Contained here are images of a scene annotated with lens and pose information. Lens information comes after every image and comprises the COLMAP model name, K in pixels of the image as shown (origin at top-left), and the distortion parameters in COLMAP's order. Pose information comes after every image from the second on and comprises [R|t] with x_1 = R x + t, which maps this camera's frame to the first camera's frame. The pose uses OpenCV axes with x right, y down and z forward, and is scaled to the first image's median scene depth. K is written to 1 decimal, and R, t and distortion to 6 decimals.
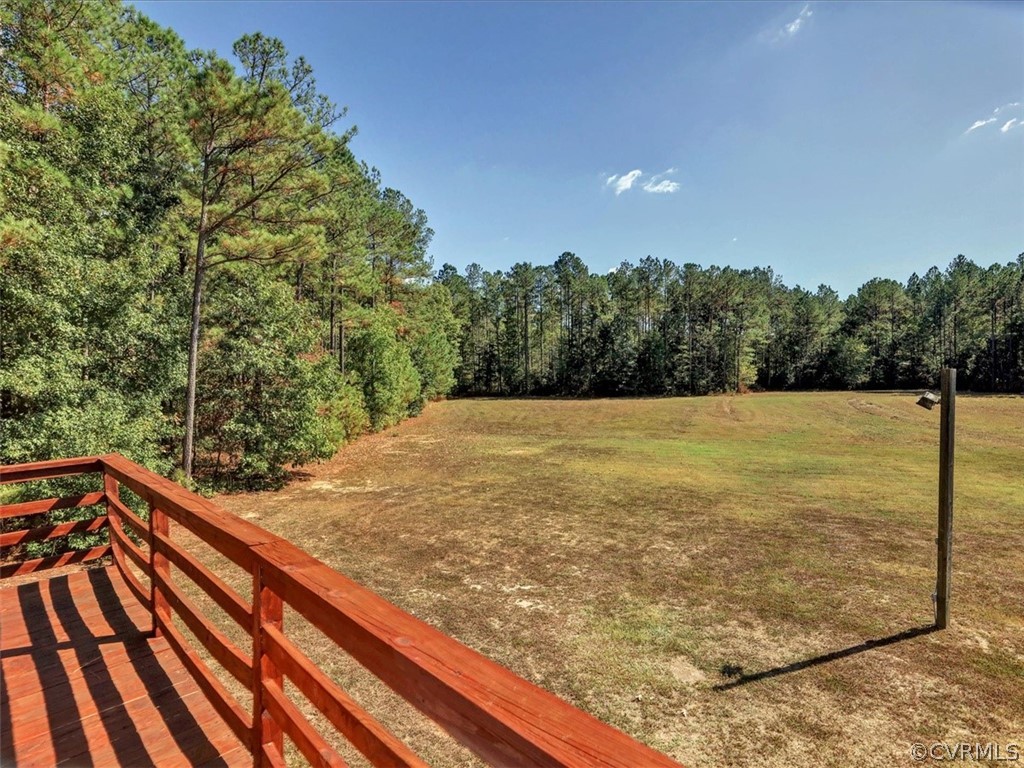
lens RADIAL K [[548.1, 0, 510.9], [0, 548.1, 386.1], [0, 0, 1]] dist [-0.044832, 0.008934]
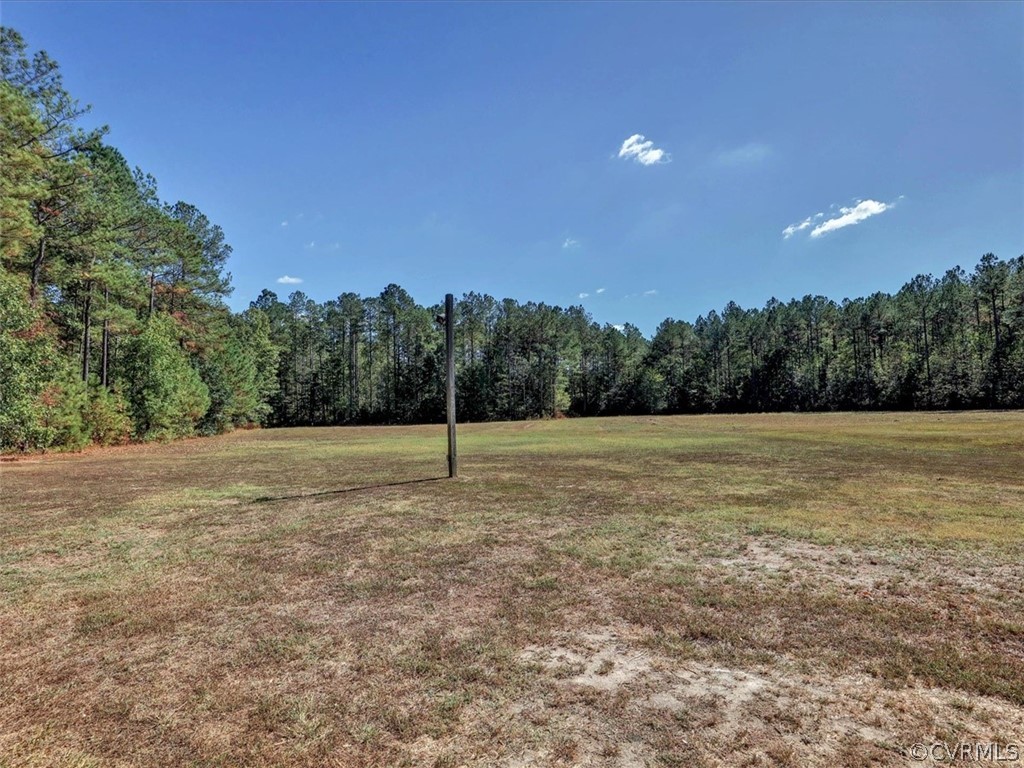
lens RADIAL K [[548.1, 0, 523.0], [0, 548.1, 382.9], [0, 0, 1]] dist [-0.044832, 0.008934]
pose [[0.959883, -0.000094, 0.280400, 0.050177], [0.023096, 0.996628, -0.078730, 0.027662], [-0.279448, 0.082048, 0.956649, -0.038198]]
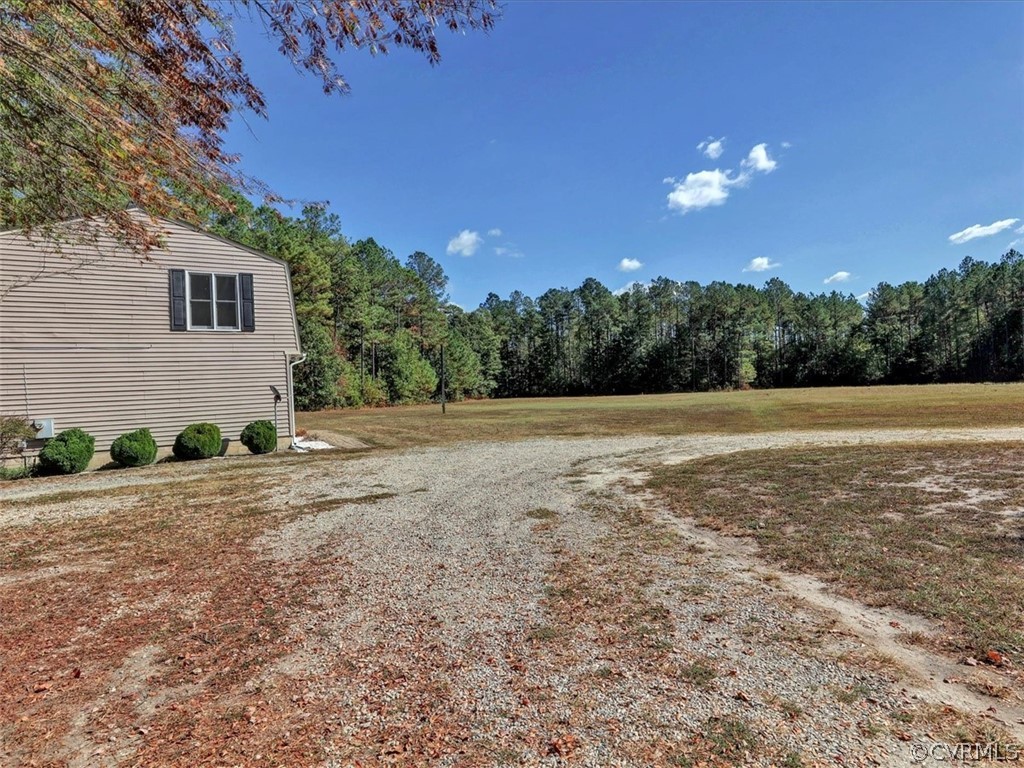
lens RADIAL K [[548.1, 0, 524.9], [0, 548.1, 369.6], [0, 0, 1]] dist [-0.044832, 0.008934]
pose [[0.984479, -0.028542, -0.173166, 0.170546], [0.018248, 0.997986, -0.060752, 0.032720], [0.174552, 0.056649, 0.983017, -0.223318]]
